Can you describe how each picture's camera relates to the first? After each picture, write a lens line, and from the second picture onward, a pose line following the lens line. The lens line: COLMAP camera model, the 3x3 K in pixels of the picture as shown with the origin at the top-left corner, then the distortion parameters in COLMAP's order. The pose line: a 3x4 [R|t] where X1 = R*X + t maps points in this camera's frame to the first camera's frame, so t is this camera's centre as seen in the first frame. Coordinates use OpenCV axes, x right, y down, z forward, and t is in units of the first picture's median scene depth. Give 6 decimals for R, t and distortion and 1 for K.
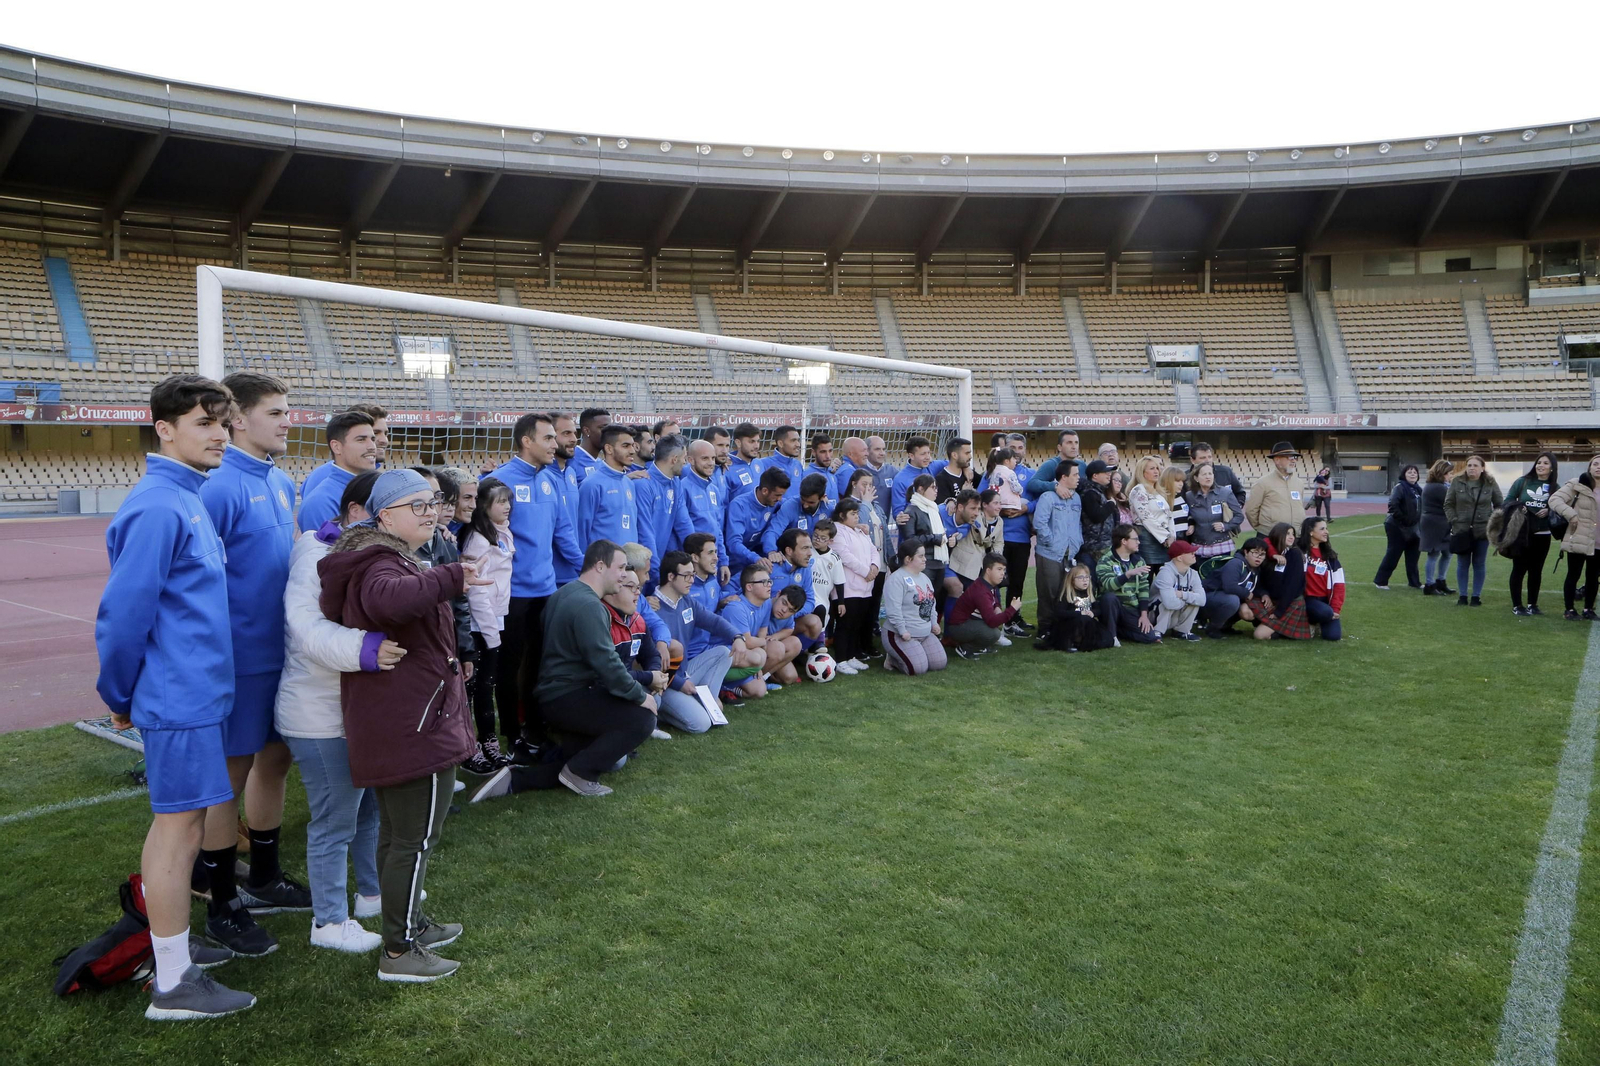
lens RADIAL K [[1092.3, 0, 796.1], [0, 1092.3, 540.3], [0, 0, 1]] dist [-0.124852, 0.073113]
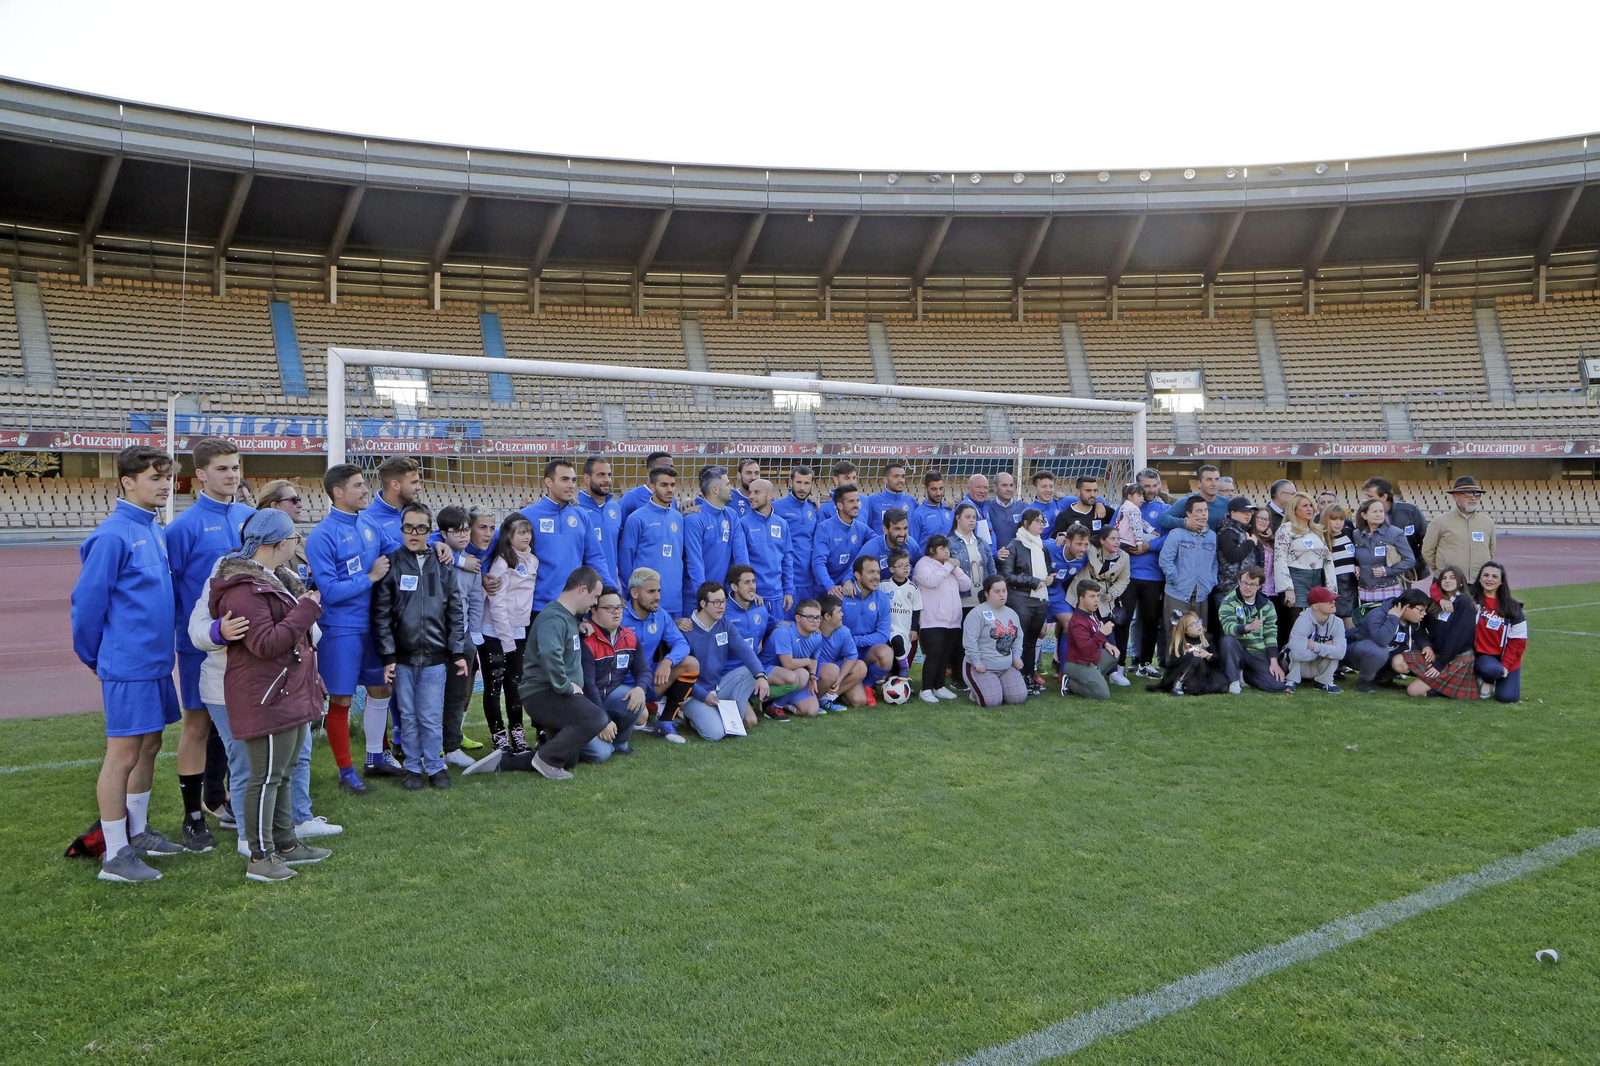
lens RADIAL K [[1095.5, 0, 798.7], [0, 1095.5, 540.4], [0, 0, 1]] dist [-0.126955, 0.075330]
pose [[0.935890, 0.017972, -0.351833, 0.040389], [-0.027314, 0.999393, -0.021605, -0.000759], [0.351232, 0.029830, 0.935813, -0.002830]]
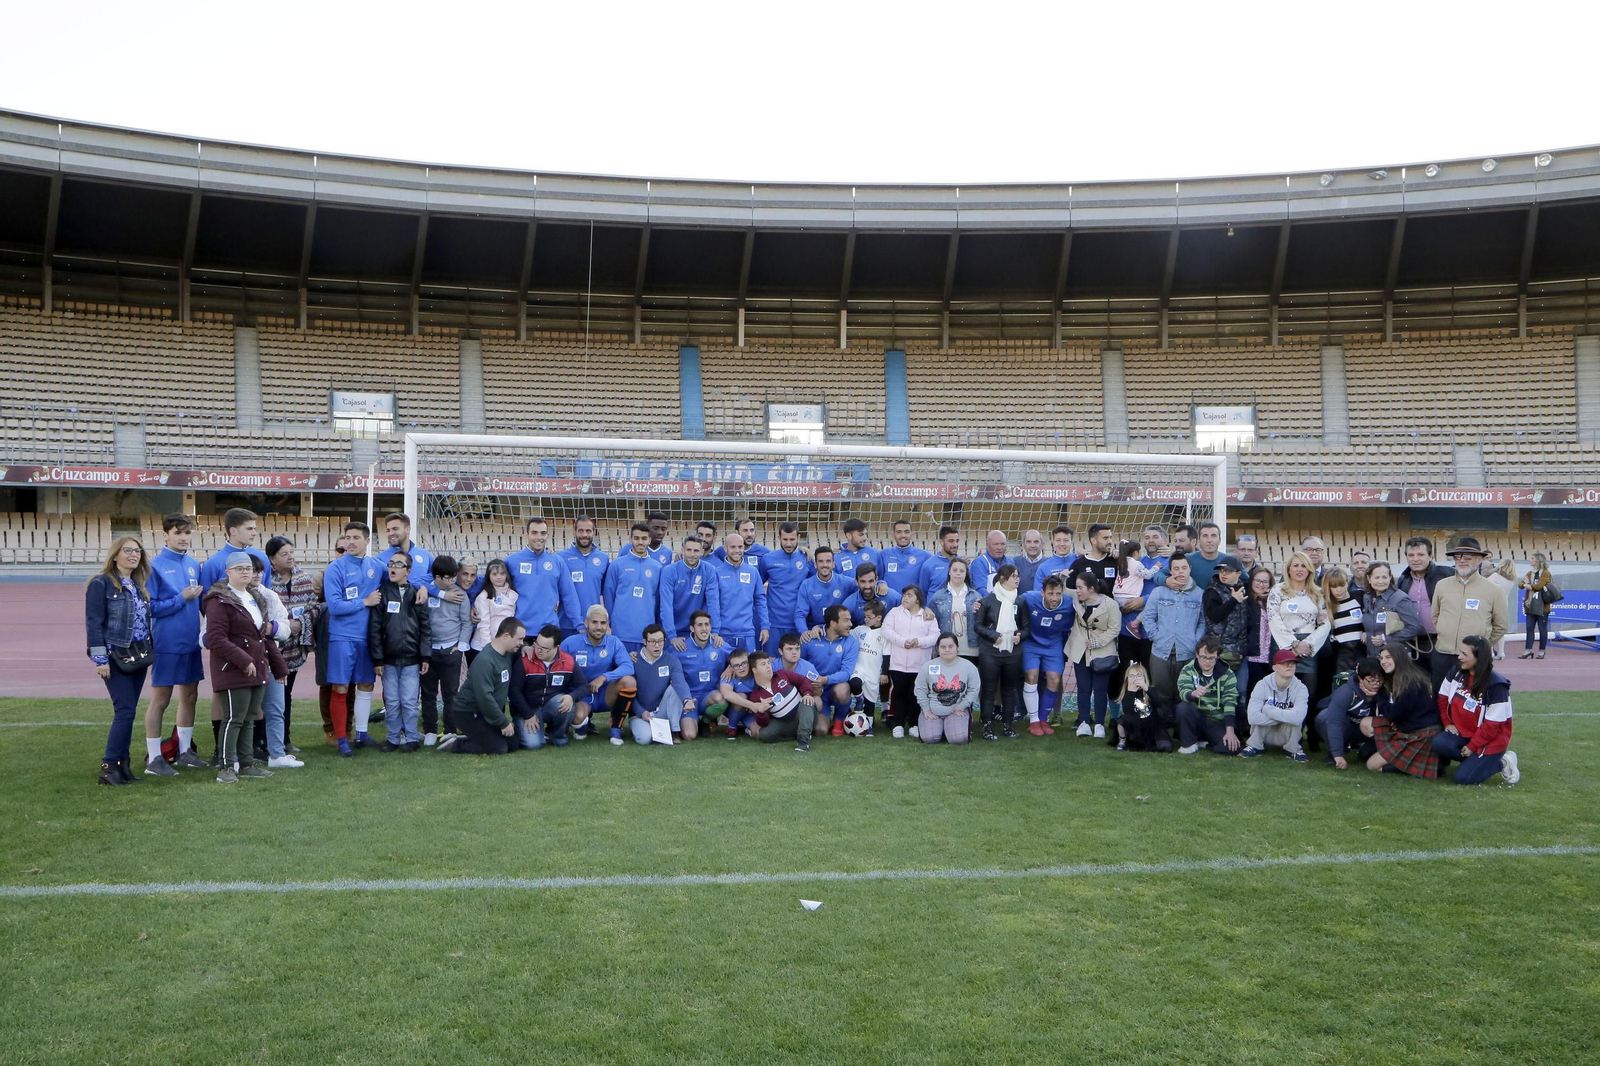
lens RADIAL K [[1226.2, 0, 797.9], [0, 1226.2, 584.0], [0, 0, 1]] dist [-0.129510, 0.086524]
pose [[0.720252, 0.038630, -0.692636, 0.117501], [-0.063489, 0.997929, -0.010365, -0.002609], [0.690801, 0.051440, 0.721213, 0.000145]]
